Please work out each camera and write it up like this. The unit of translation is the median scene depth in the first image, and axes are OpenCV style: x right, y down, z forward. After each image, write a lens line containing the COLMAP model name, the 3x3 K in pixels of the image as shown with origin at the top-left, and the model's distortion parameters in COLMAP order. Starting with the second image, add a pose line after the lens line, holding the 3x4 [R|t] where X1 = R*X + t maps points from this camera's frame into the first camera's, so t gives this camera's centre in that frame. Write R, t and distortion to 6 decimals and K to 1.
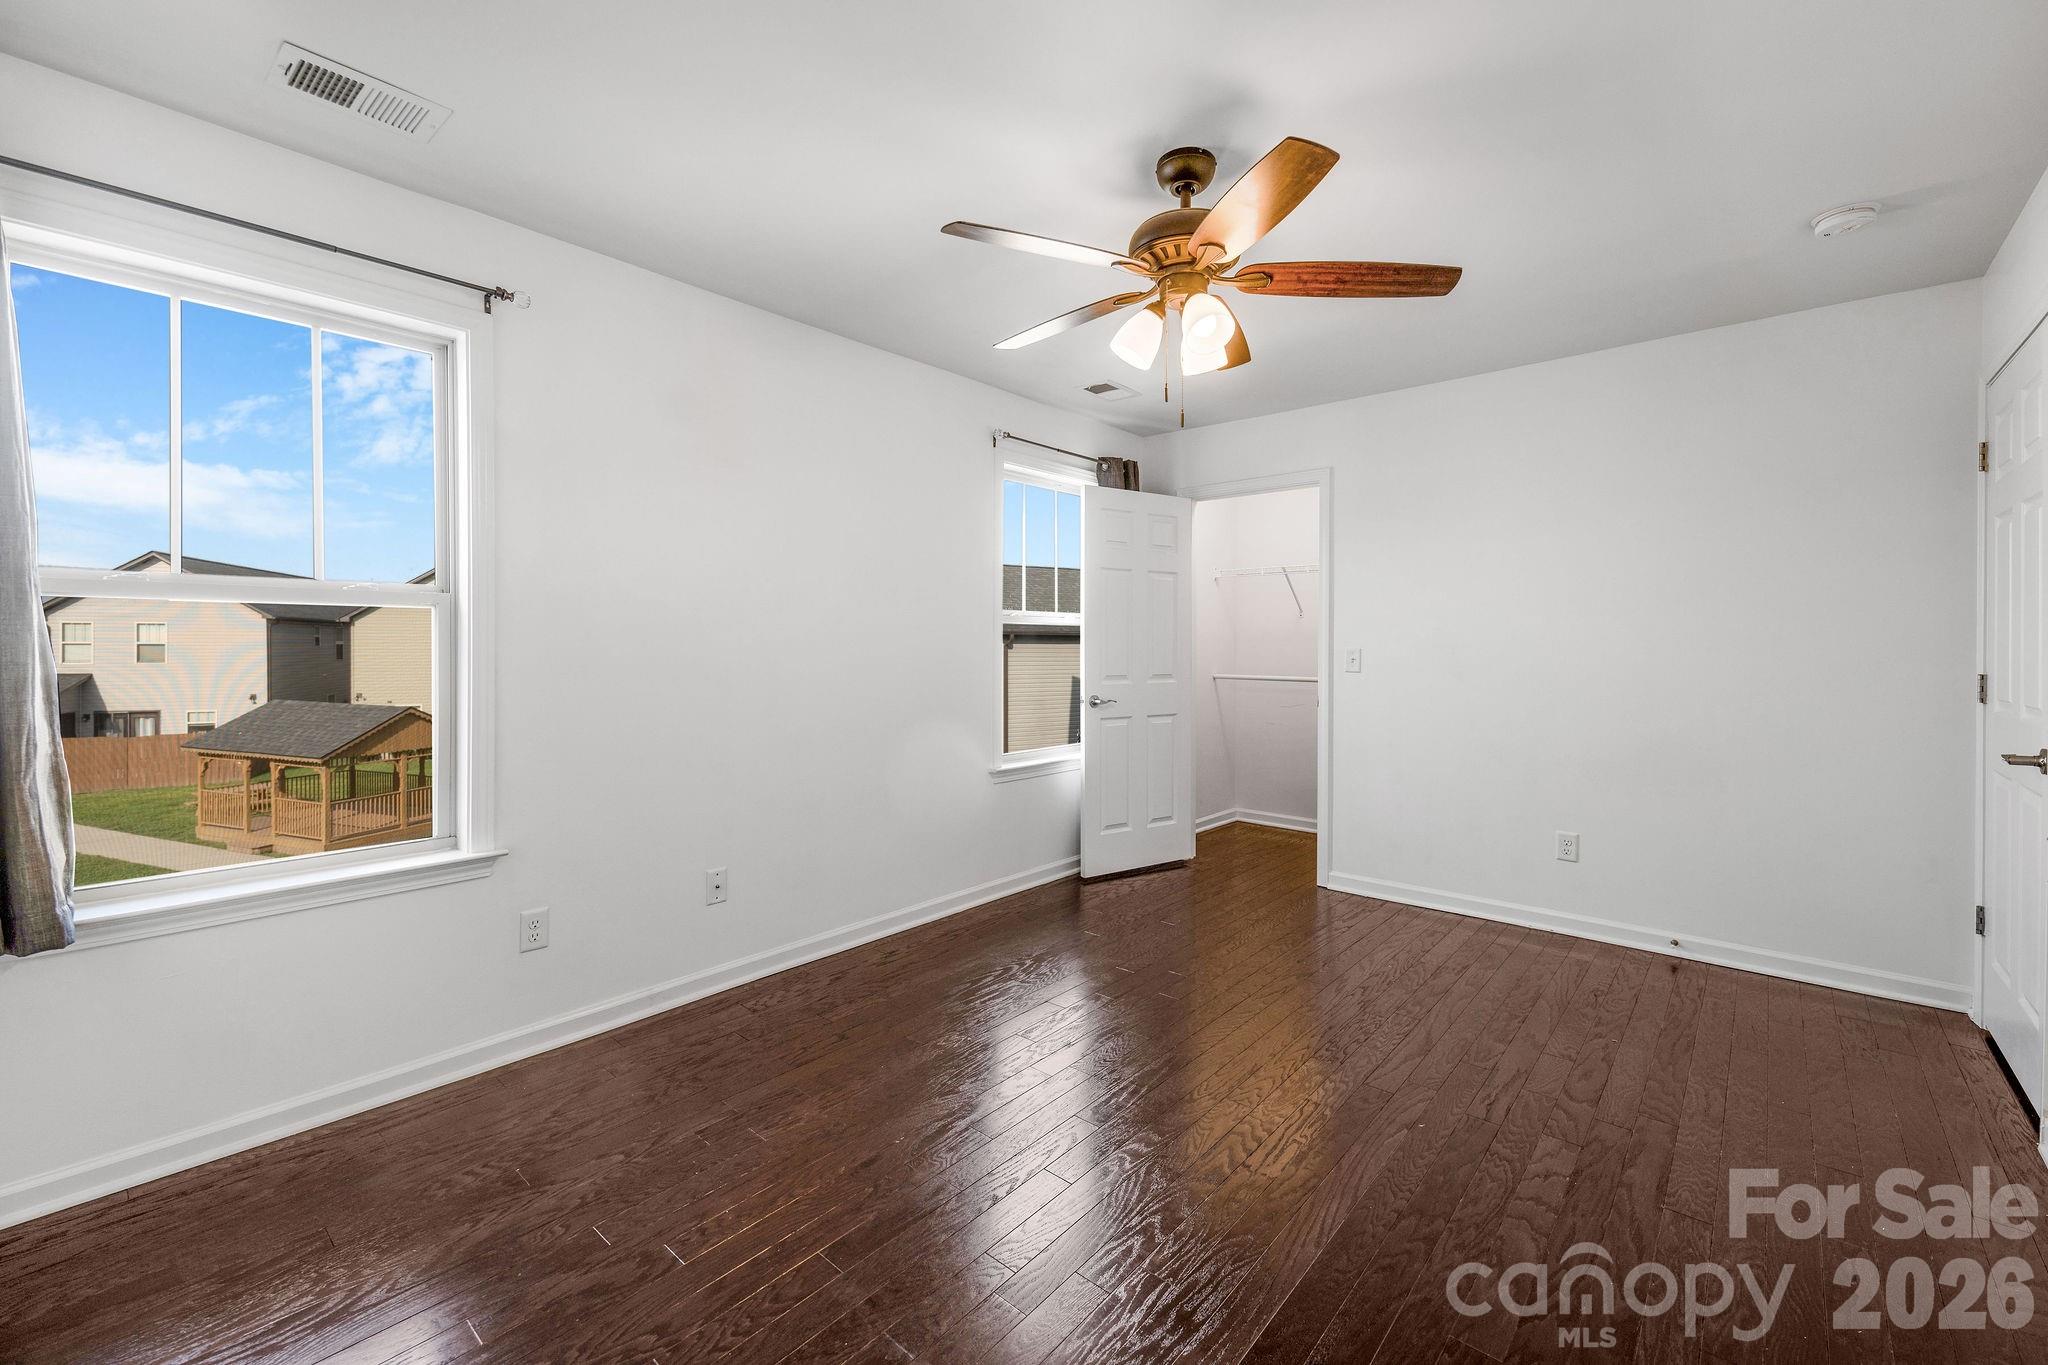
lens RADIAL K [[834.1, 0, 1042.9], [0, 834.1, 645.1], [0, 0, 1]] dist [0.000394, 0.000118]
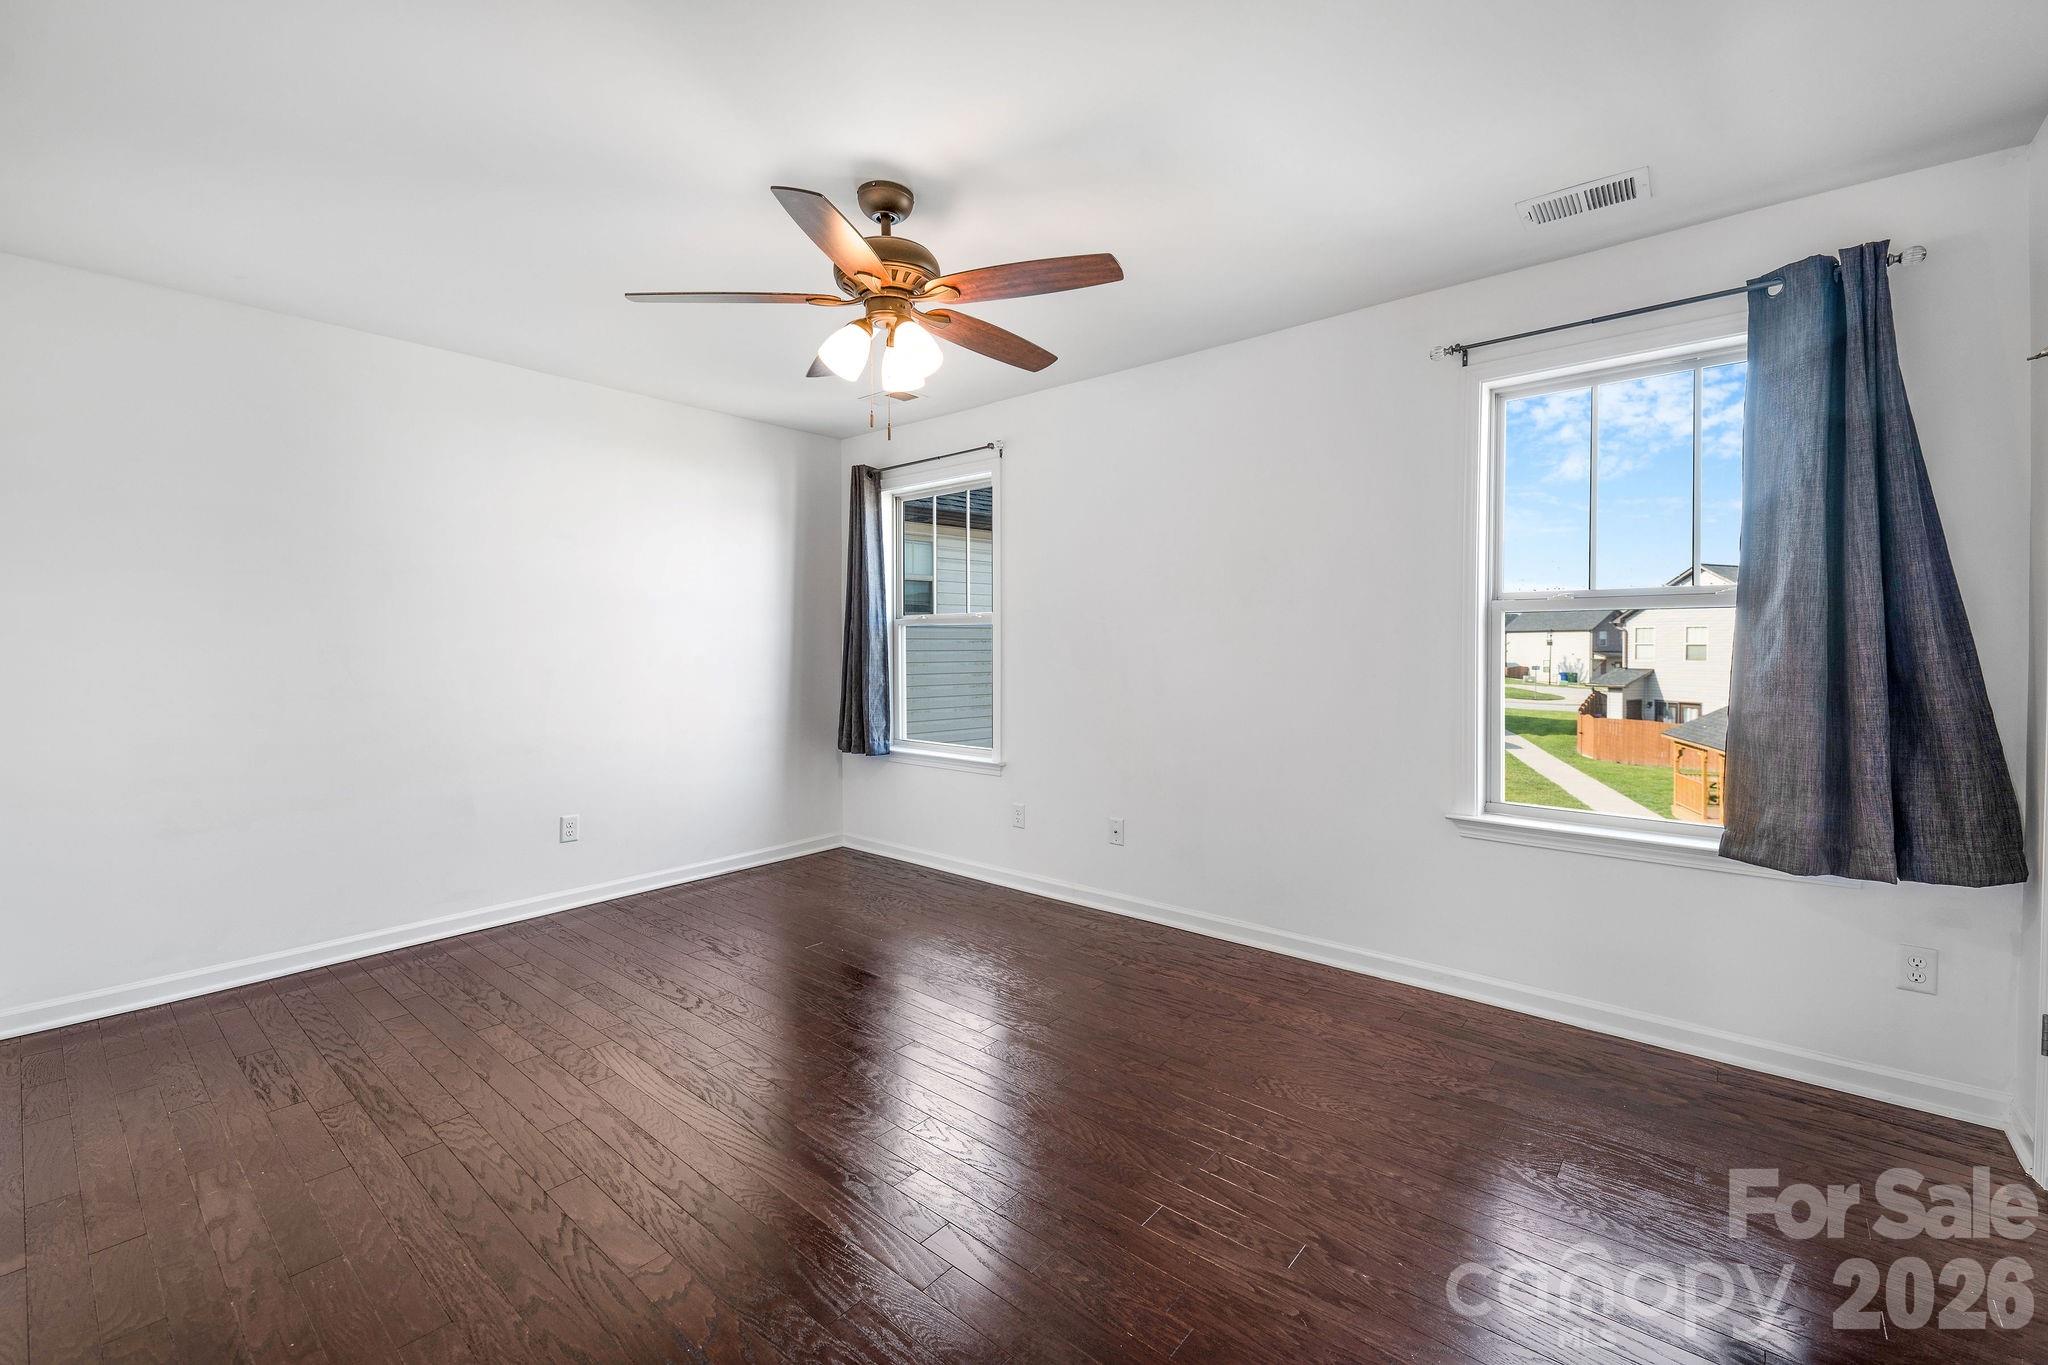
lens RADIAL K [[837.2, 0, 1029.6], [0, 837.2, 647.3], [0, 0, 1]] dist [0.018034, -0.008458]
pose [[0.017268, 0.000238, -0.999851, 0.298389], [0.002332, 0.999997, 0.000278, 0.000929], [0.999848, -0.002336, 0.017267, 0.277181]]
